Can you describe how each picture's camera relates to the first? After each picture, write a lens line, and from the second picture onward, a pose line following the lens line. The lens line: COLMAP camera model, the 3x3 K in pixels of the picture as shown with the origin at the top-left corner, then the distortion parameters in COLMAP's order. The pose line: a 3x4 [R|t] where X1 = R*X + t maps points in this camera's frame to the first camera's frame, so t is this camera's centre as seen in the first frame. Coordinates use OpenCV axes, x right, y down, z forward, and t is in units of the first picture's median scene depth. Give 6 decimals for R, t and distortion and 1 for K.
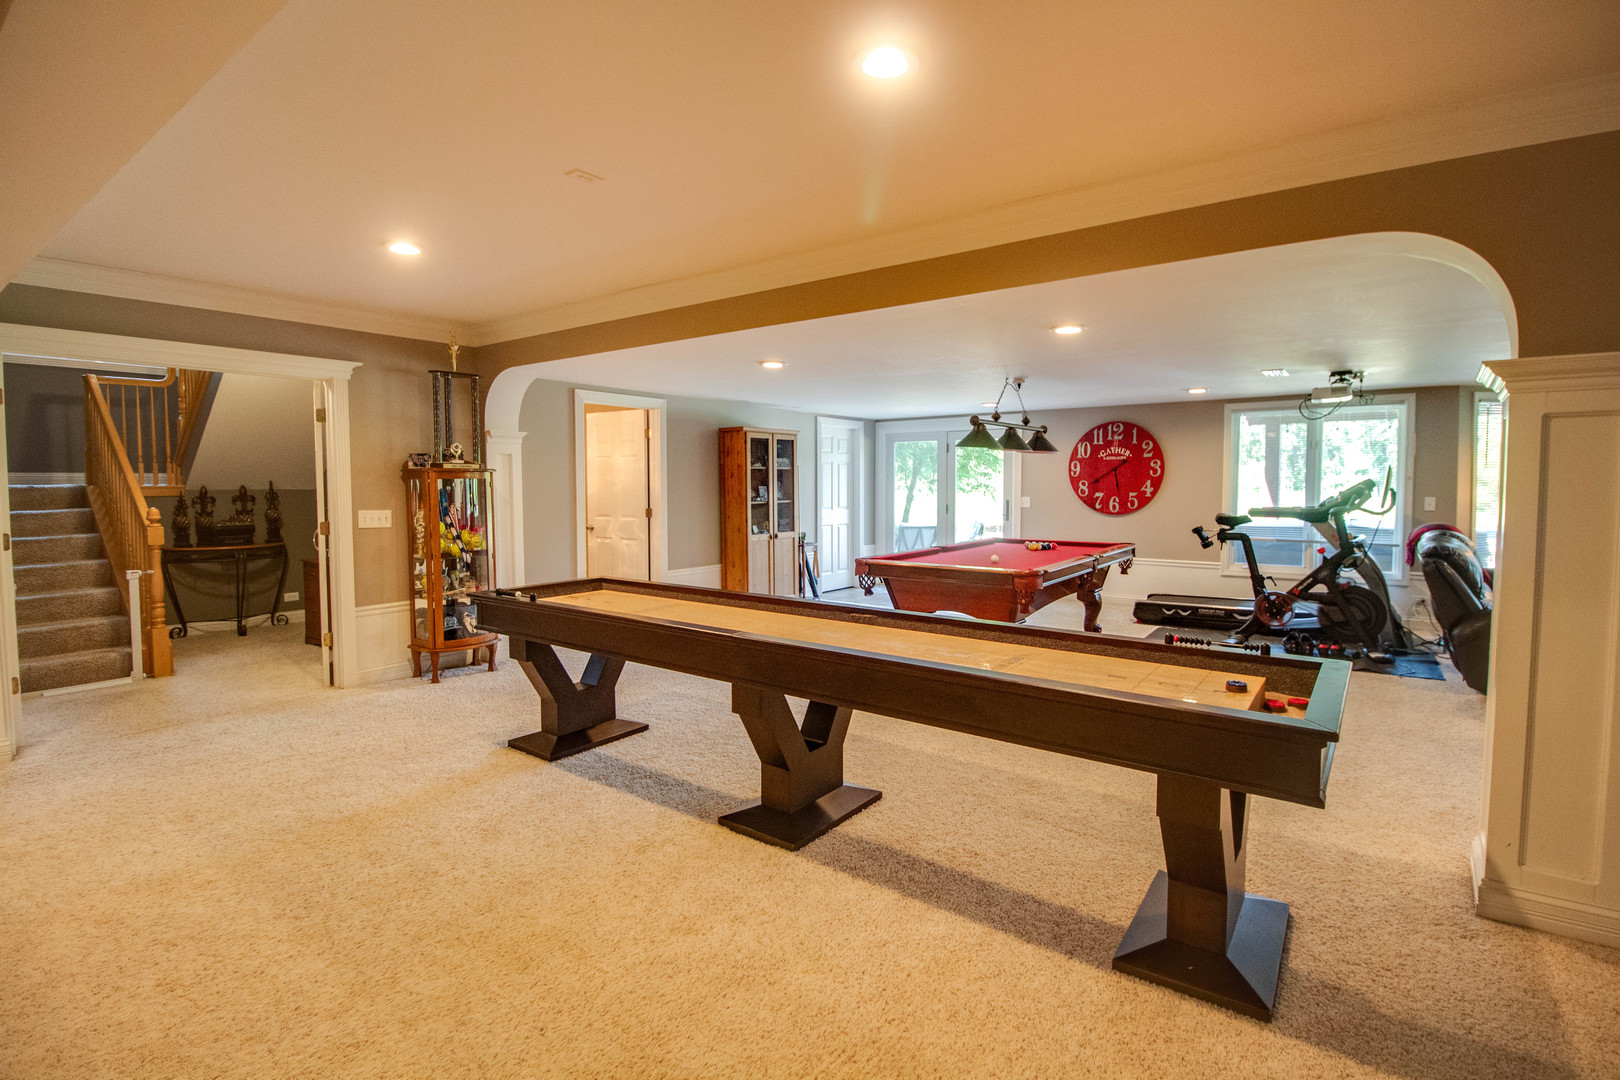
lens RADIAL K [[747.8, 0, 827.6], [0, 747.8, 525.8], [0, 0, 1]] dist [-0.003498, -0.000379]
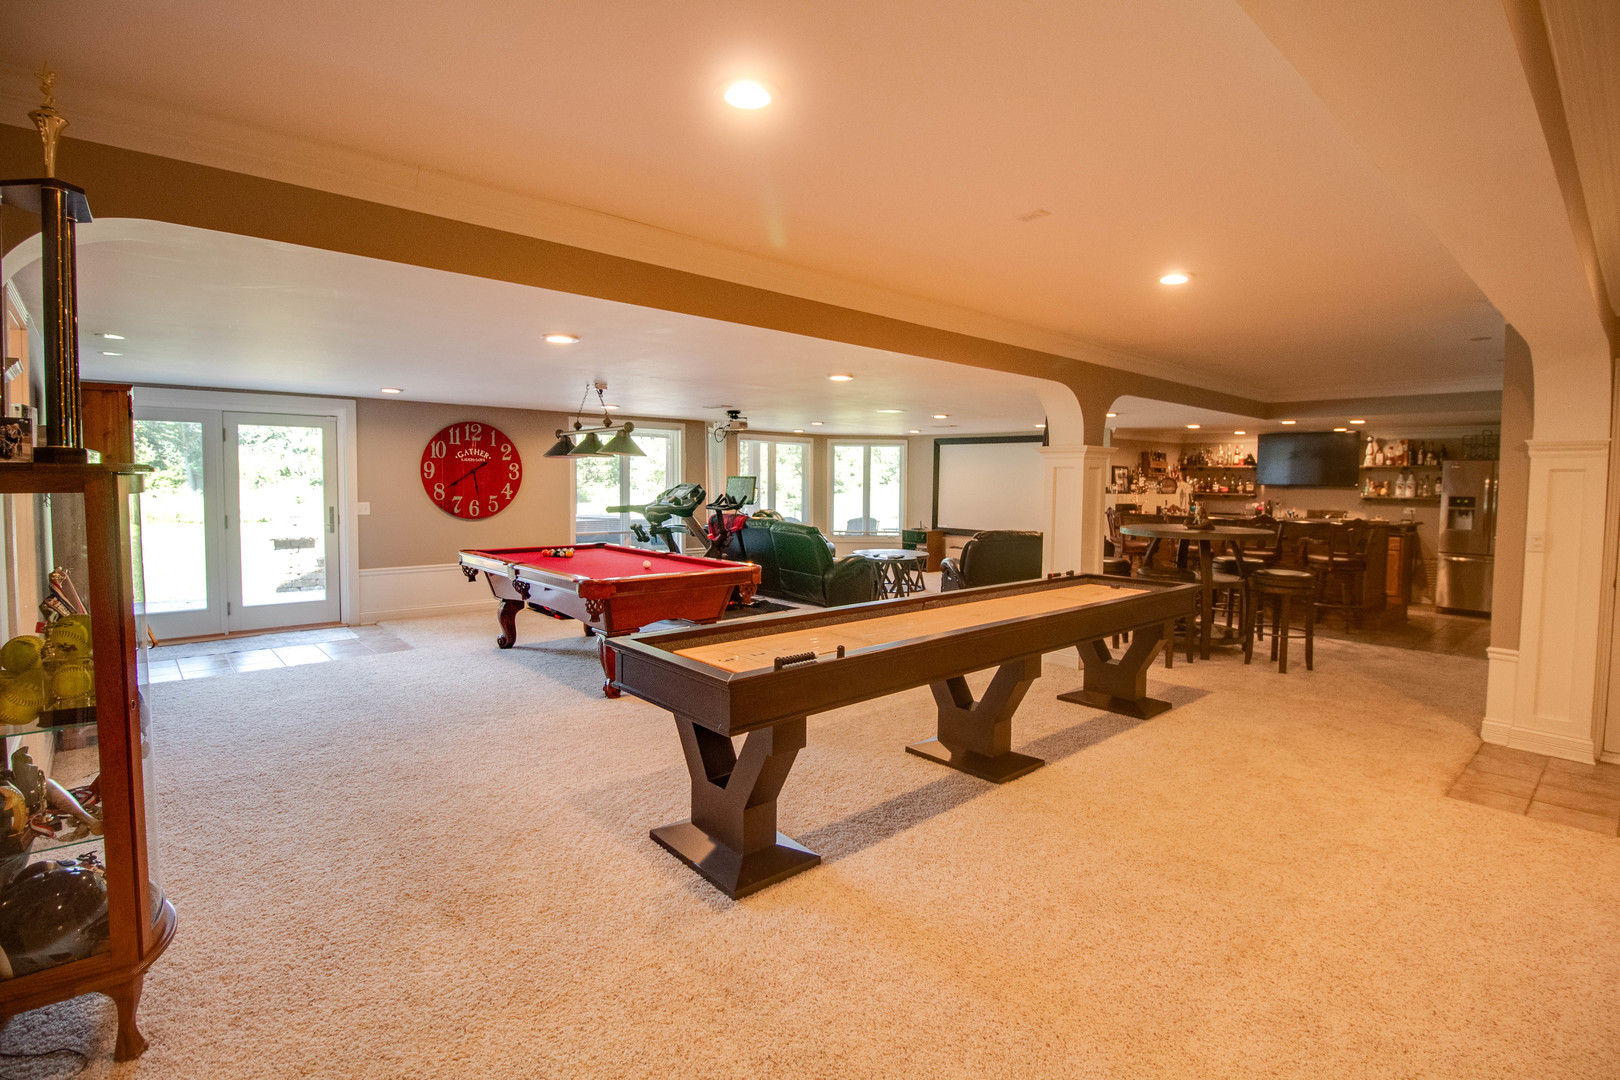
lens RADIAL K [[766.5, 0, 823.9], [0, 766.5, 521.4], [0, 0, 1]] dist [-0.001030, -0.012540]
pose [[0.199579, -0.048132, 0.978699, -0.523929], [0.045150, 0.998184, 0.039883, -0.032207], [-0.978841, 0.036228, 0.201390, 0.382317]]
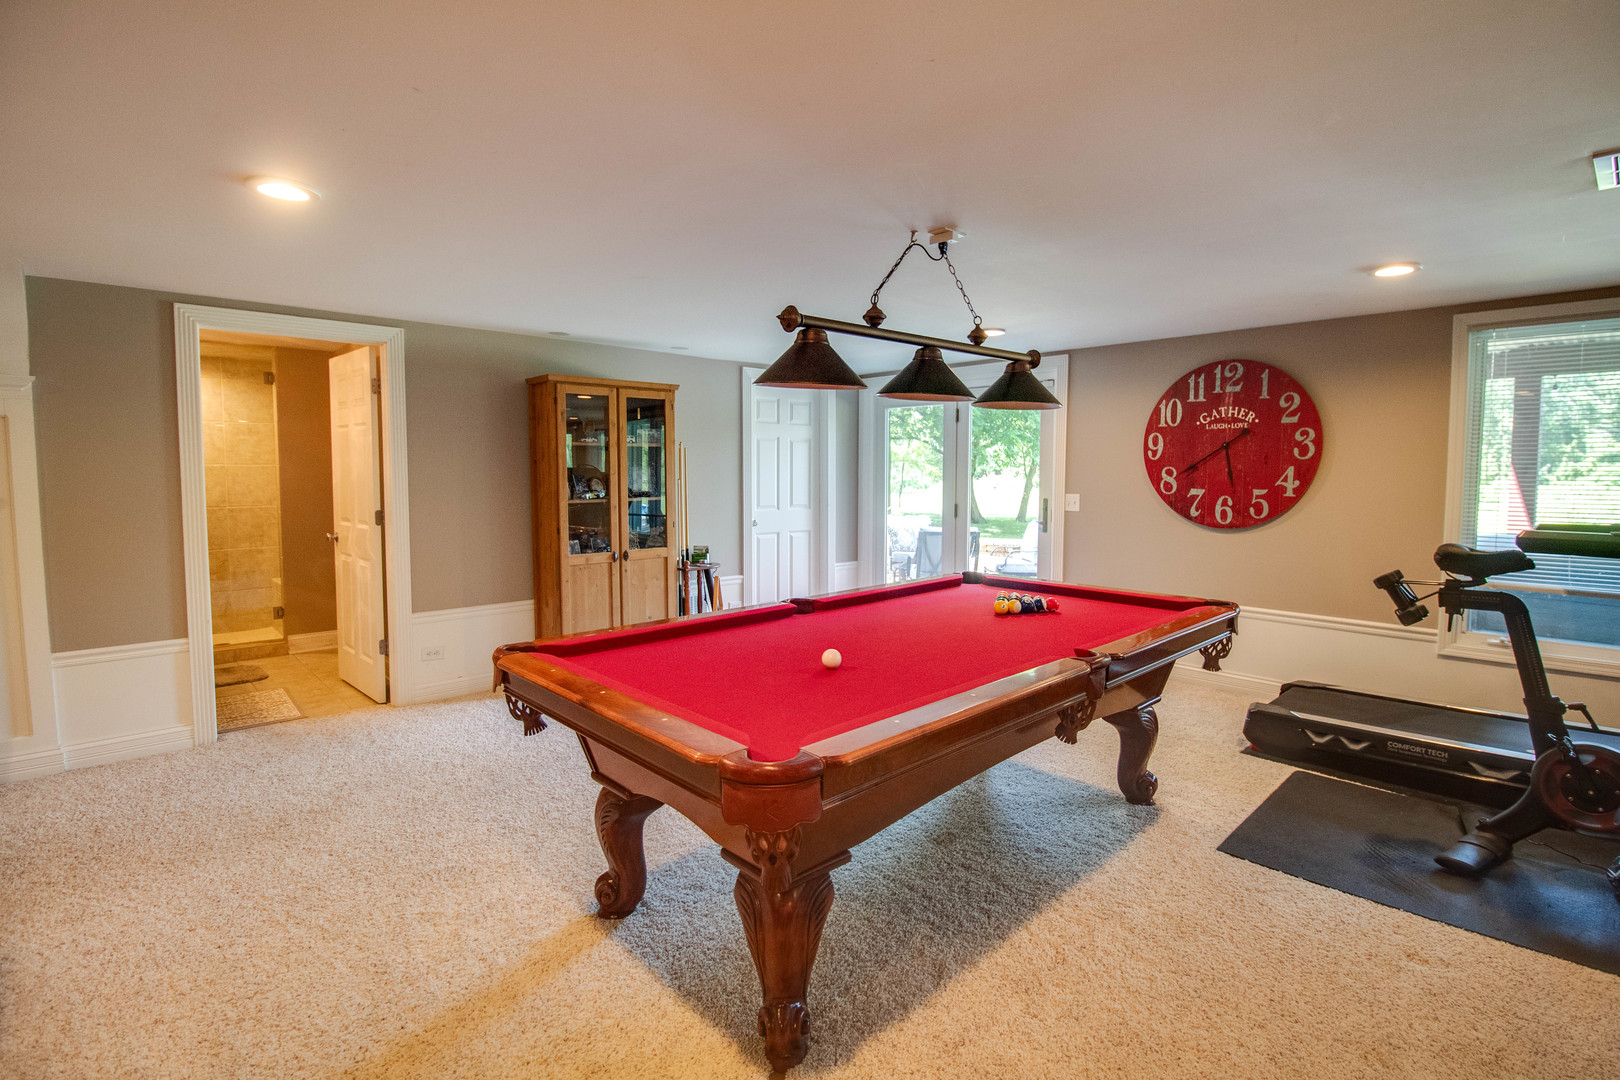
lens RADIAL K [[766.5, 0, 823.9], [0, 766.5, 521.4], [0, 0, 1]] dist [-0.001030, -0.012540]
pose [[0.984260, 0.015511, -0.176047, 0.202829], [-0.013521, 0.999830, 0.012501, -0.024584], [0.176211, -0.009924, 0.984302, 0.411829]]
